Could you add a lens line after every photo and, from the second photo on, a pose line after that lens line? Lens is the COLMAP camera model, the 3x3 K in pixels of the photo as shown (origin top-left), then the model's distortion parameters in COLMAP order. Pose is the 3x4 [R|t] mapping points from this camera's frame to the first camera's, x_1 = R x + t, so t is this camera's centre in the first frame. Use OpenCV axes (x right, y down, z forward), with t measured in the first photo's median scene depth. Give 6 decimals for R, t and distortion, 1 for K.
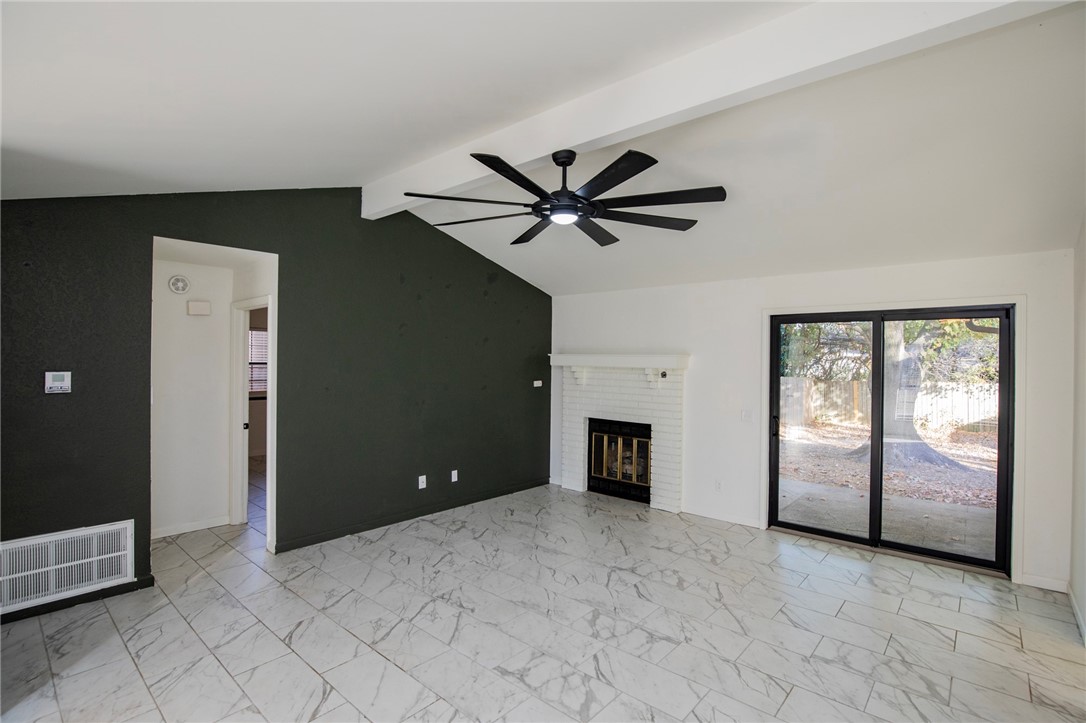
lens RADIAL K [[505.8, 0, 551.9], [0, 505.8, 360.3], [0, 0, 1]] dist [-0.031399, 0.005079]
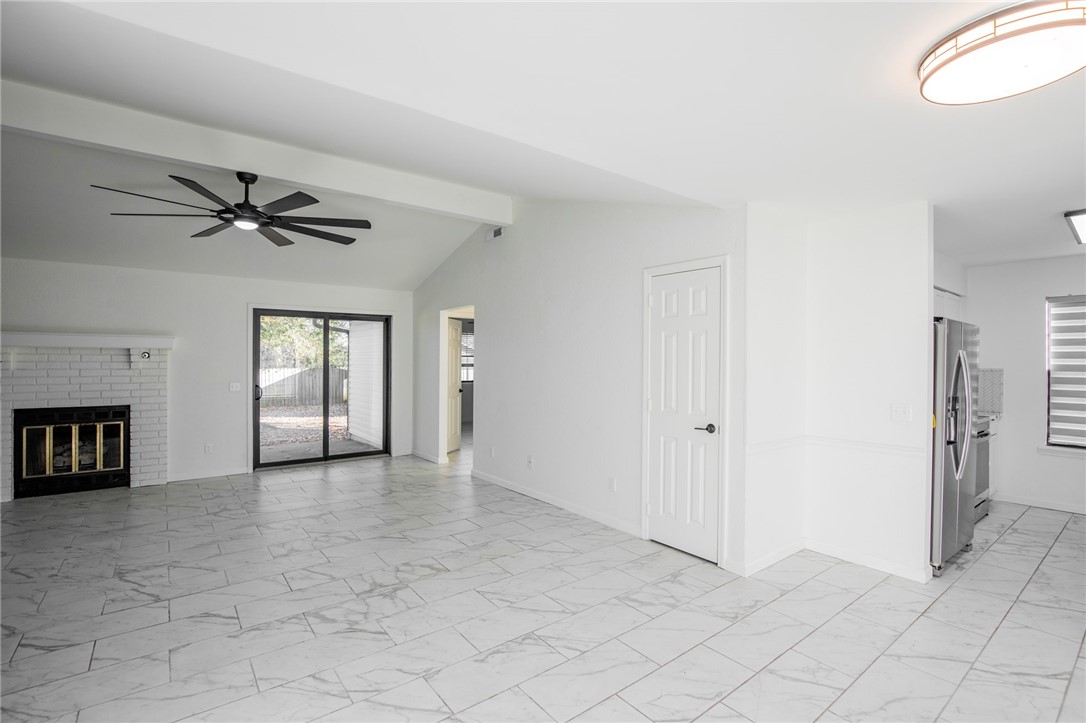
lens RADIAL K [[505.8, 0, 545.6], [0, 505.8, 358.1], [0, 0, 1]] dist [-0.031399, 0.005079]
pose [[0.194703, -0.006257, 0.980842, -0.781023], [-0.000255, 0.999979, 0.006430, 0.035966], [-0.980862, -0.001502, 0.194697, 0.003960]]
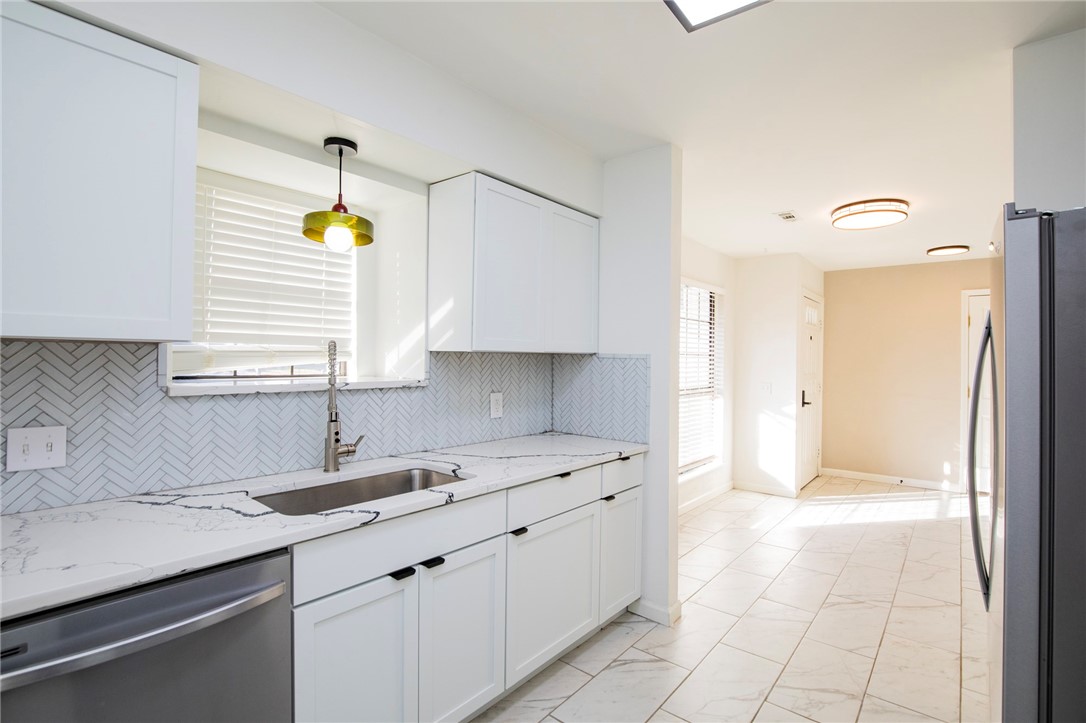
lens RADIAL K [[505.8, 0, 545.4], [0, 505.8, 359.4], [0, 0, 1]] dist [-0.031399, 0.005079]
pose [[0.018203, -0.006697, -0.999812, 0.459325], [-0.016942, 0.999832, -0.007006, 0.068569], [0.999691, 0.017066, 0.018087, -0.806577]]
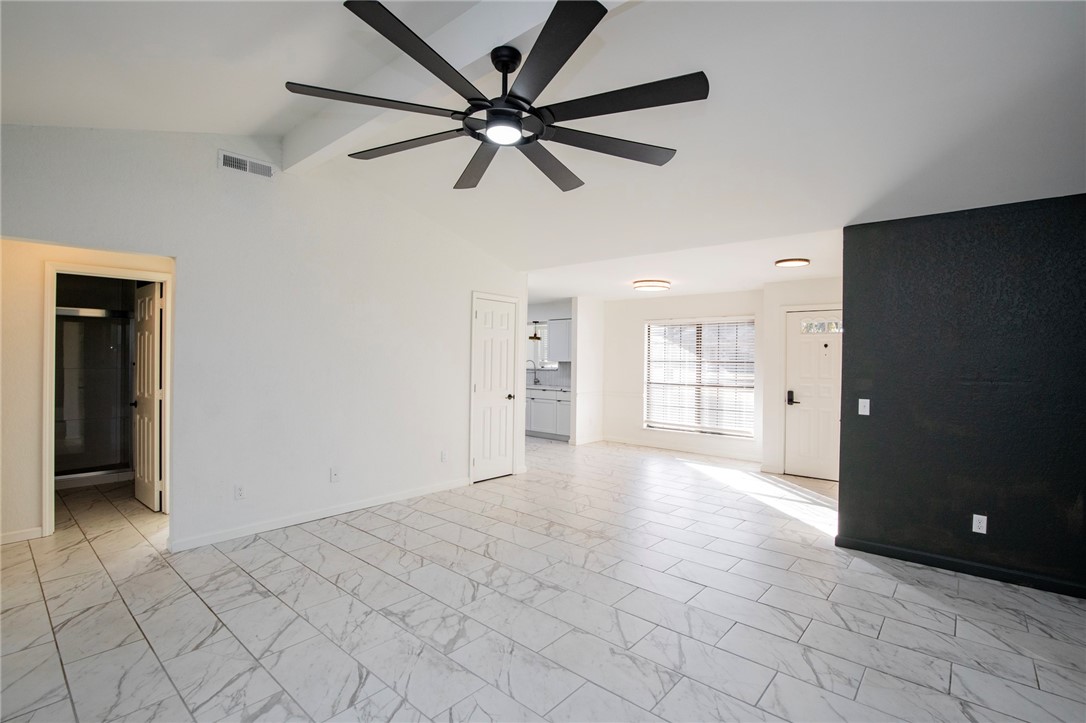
lens RADIAL K [[505.8, 0, 553.7], [0, 505.8, 361.4], [0, 0, 1]] dist [-0.031399, 0.005079]
pose [[-0.999675, -0.021829, -0.013193, -0.037143], [-0.021891, 0.999750, 0.004575, 0.046739], [0.013090, 0.004863, -0.999902, 1.292882]]
